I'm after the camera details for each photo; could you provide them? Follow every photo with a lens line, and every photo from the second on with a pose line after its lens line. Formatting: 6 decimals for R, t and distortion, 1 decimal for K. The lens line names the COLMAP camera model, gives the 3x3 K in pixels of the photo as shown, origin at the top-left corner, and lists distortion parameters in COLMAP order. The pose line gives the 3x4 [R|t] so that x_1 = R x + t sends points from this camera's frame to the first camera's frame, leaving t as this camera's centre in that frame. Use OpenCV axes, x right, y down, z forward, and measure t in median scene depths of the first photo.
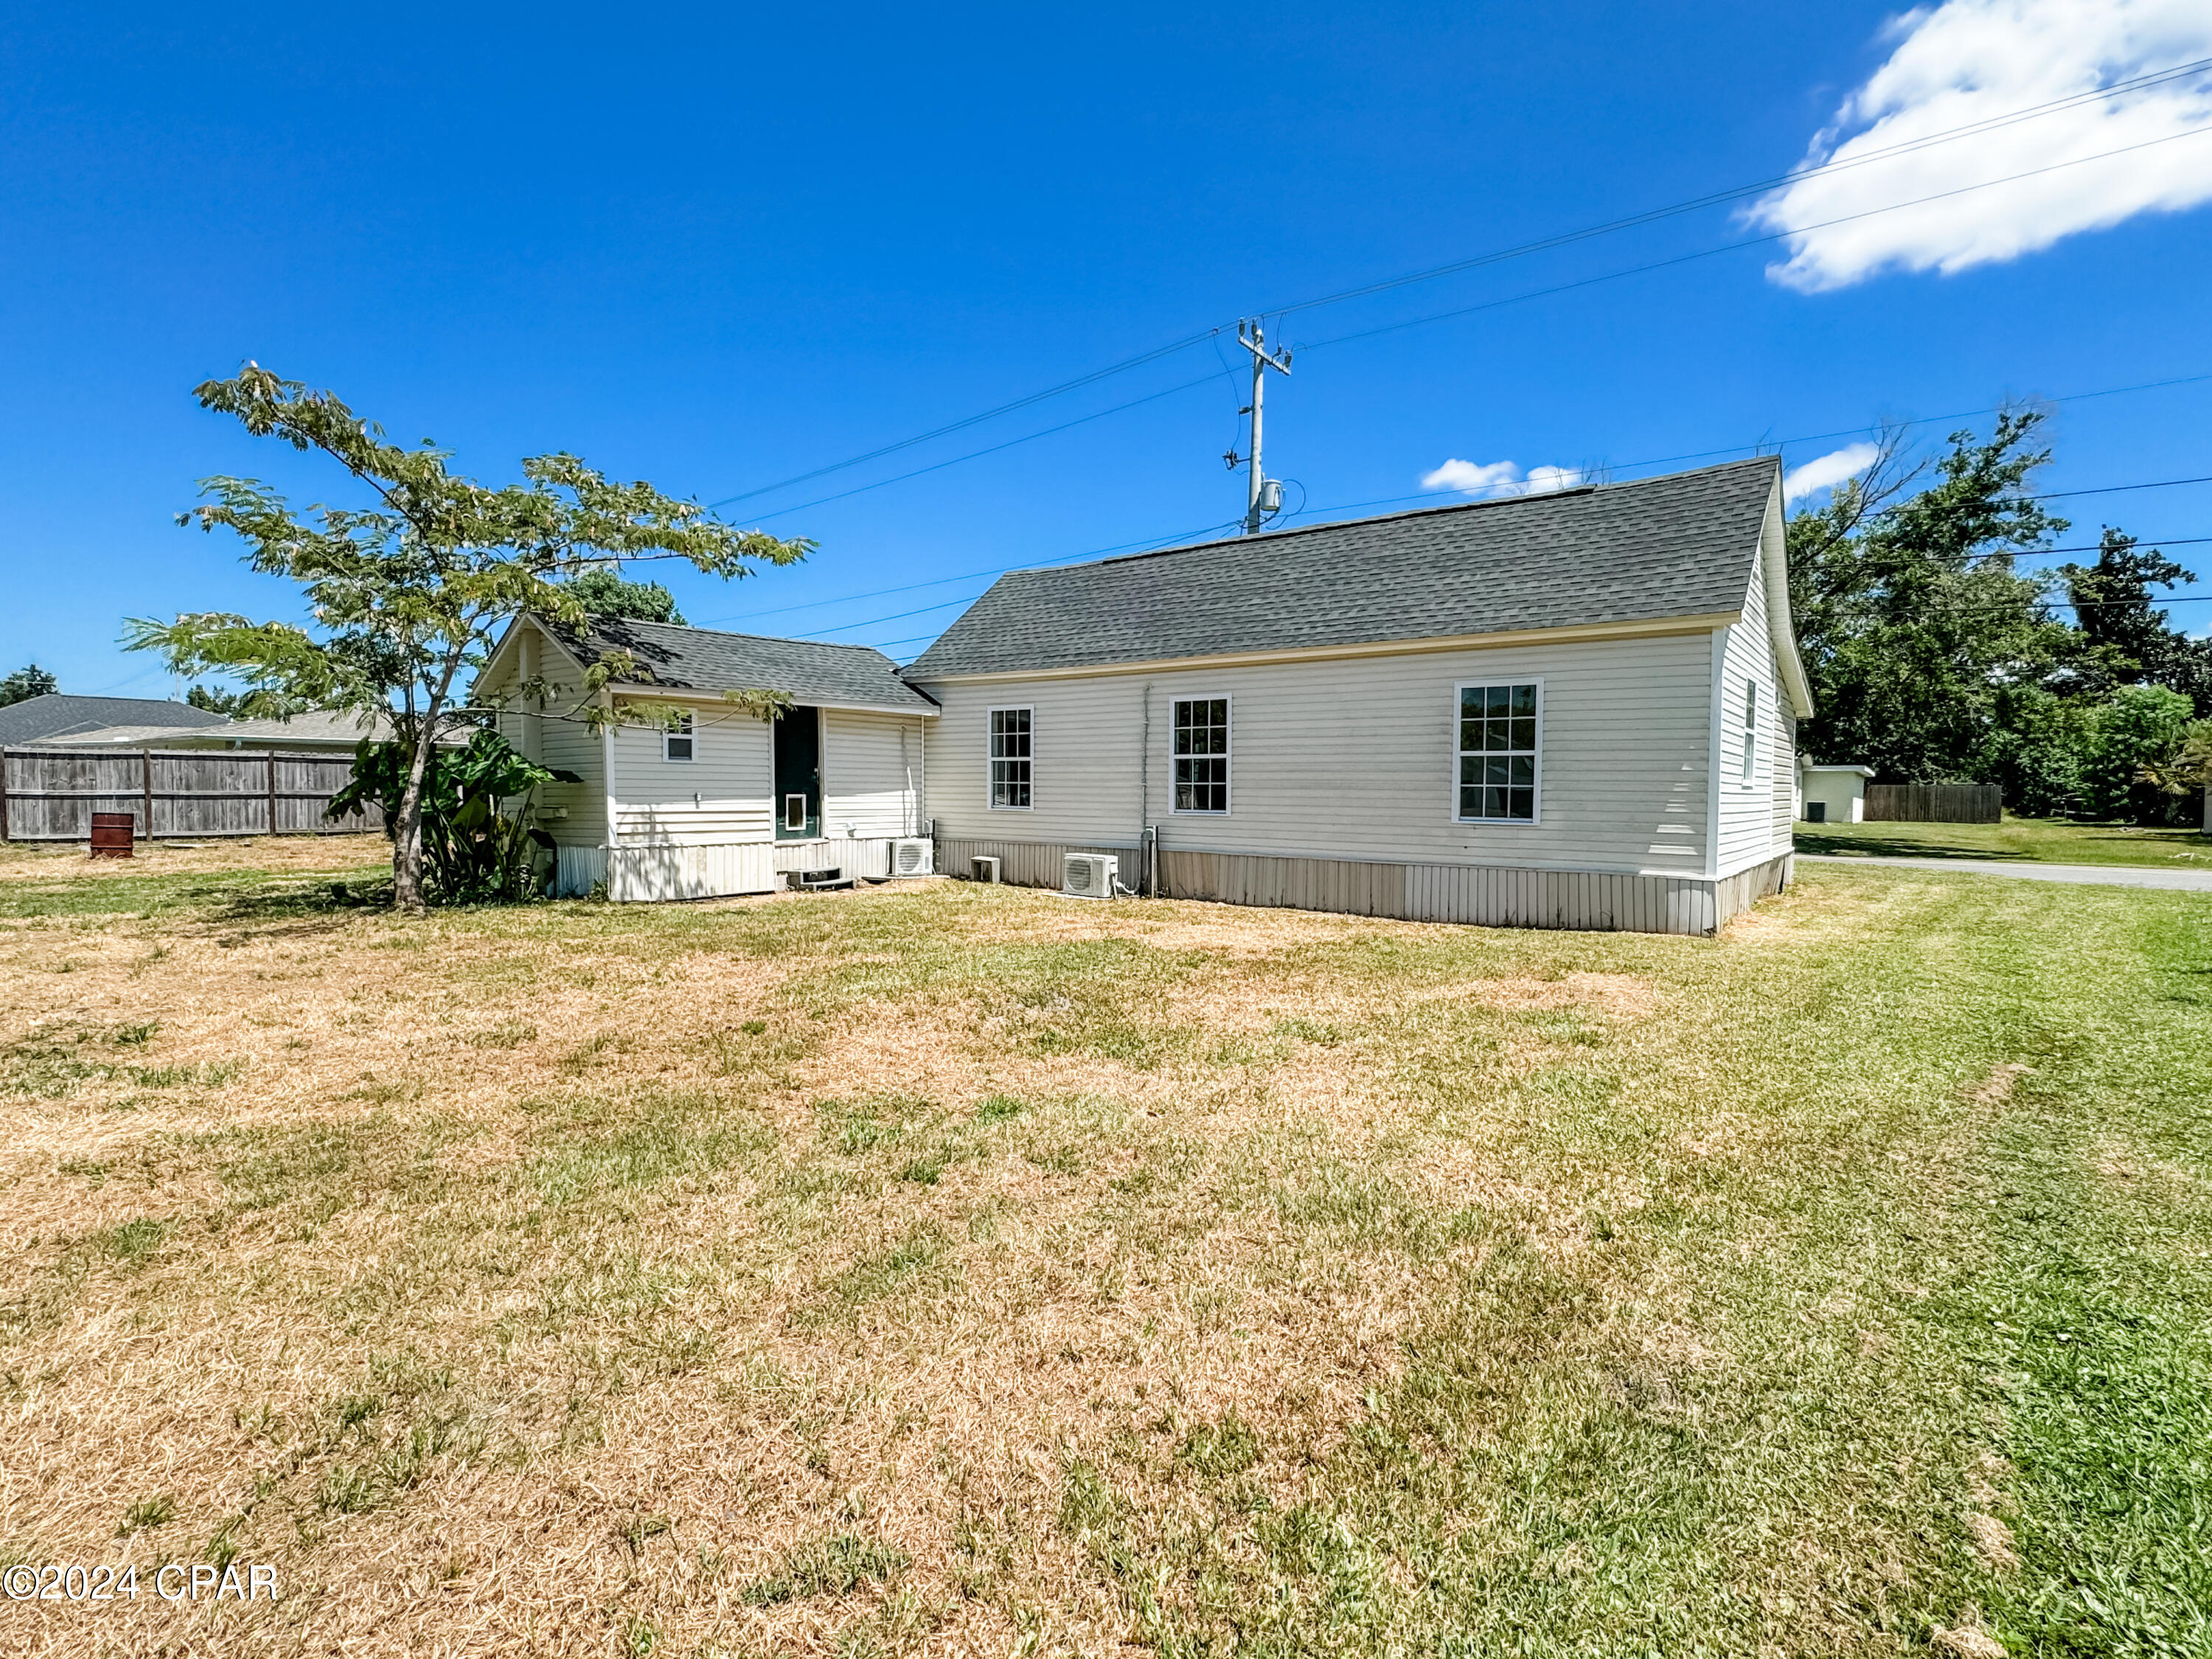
lens RADIAL K [[1106.8, 0, 1100.9], [0, 1106.8, 798.7], [0, 0, 1]] dist [-0.001099, 0.000362]
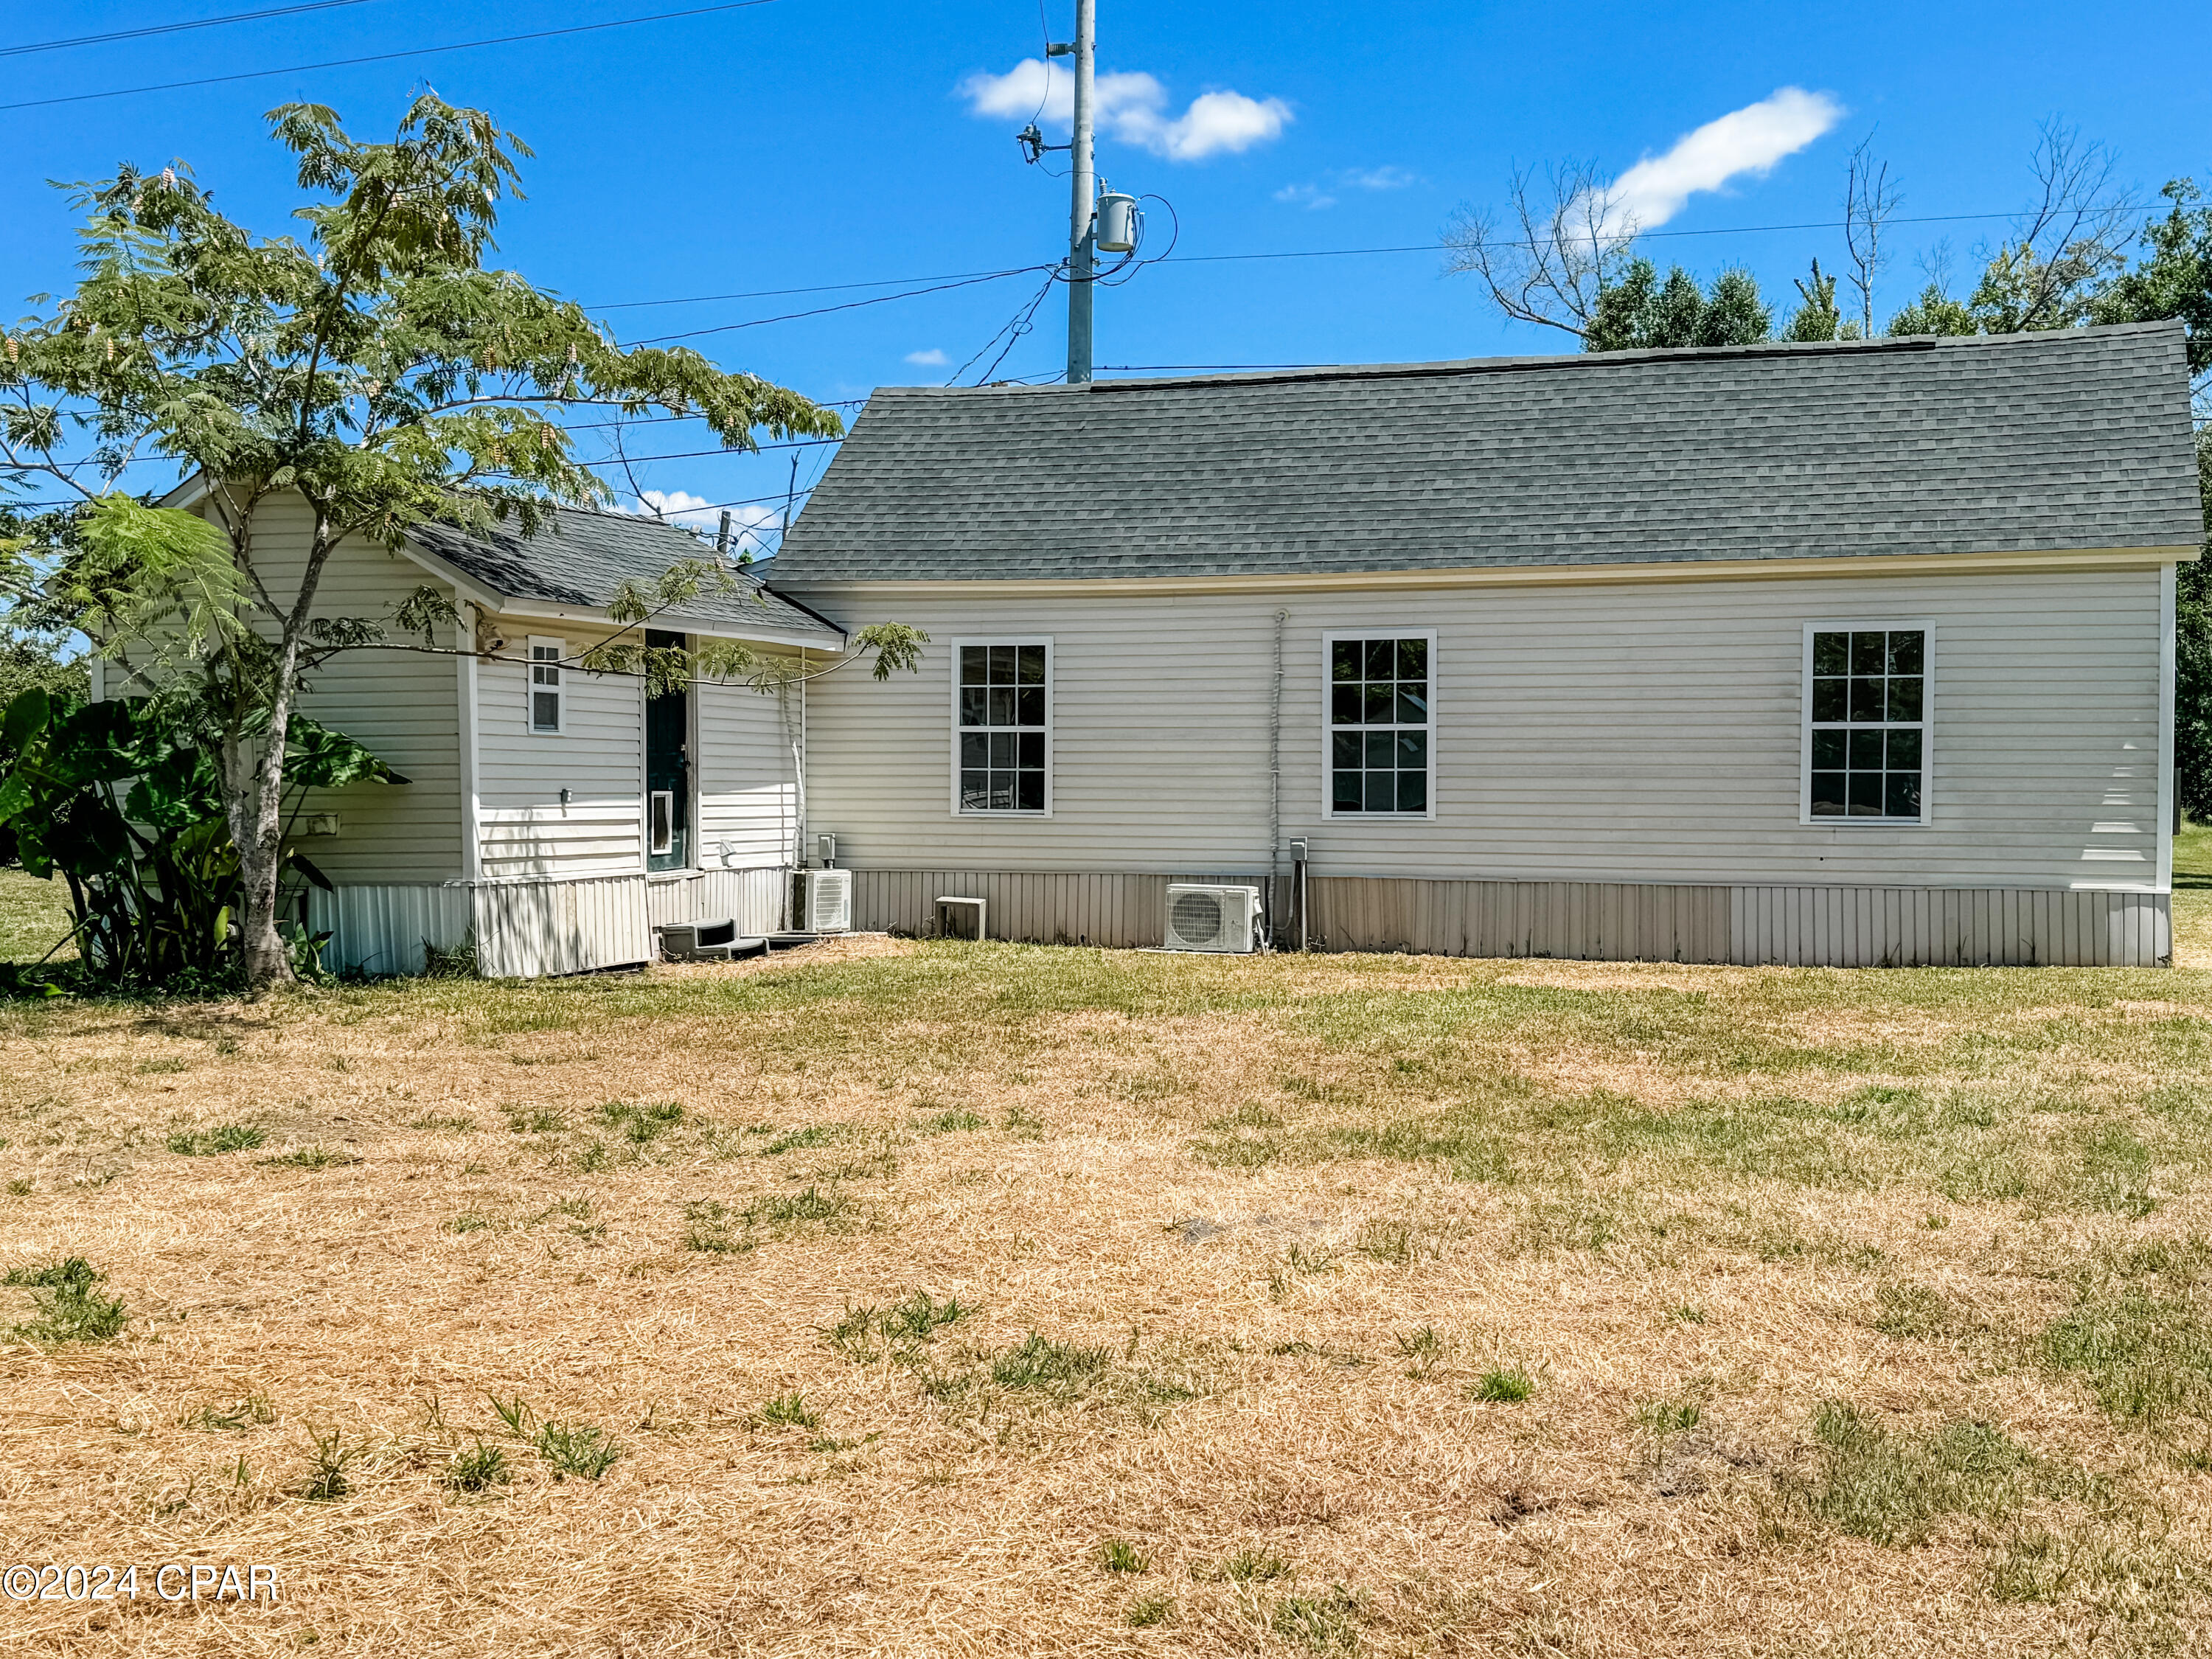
lens RADIAL K [[2579.9, 0, 1114.5], [0, 2579.9, 839.8], [0, 0, 1]] dist [0.103485, 0.000000]
pose [[0.941425, -0.011849, 0.337014, -0.547379], [0.007063, 0.999856, 0.015424, 0.002436], [-0.337148, -0.012140, 0.941373, -0.343620]]
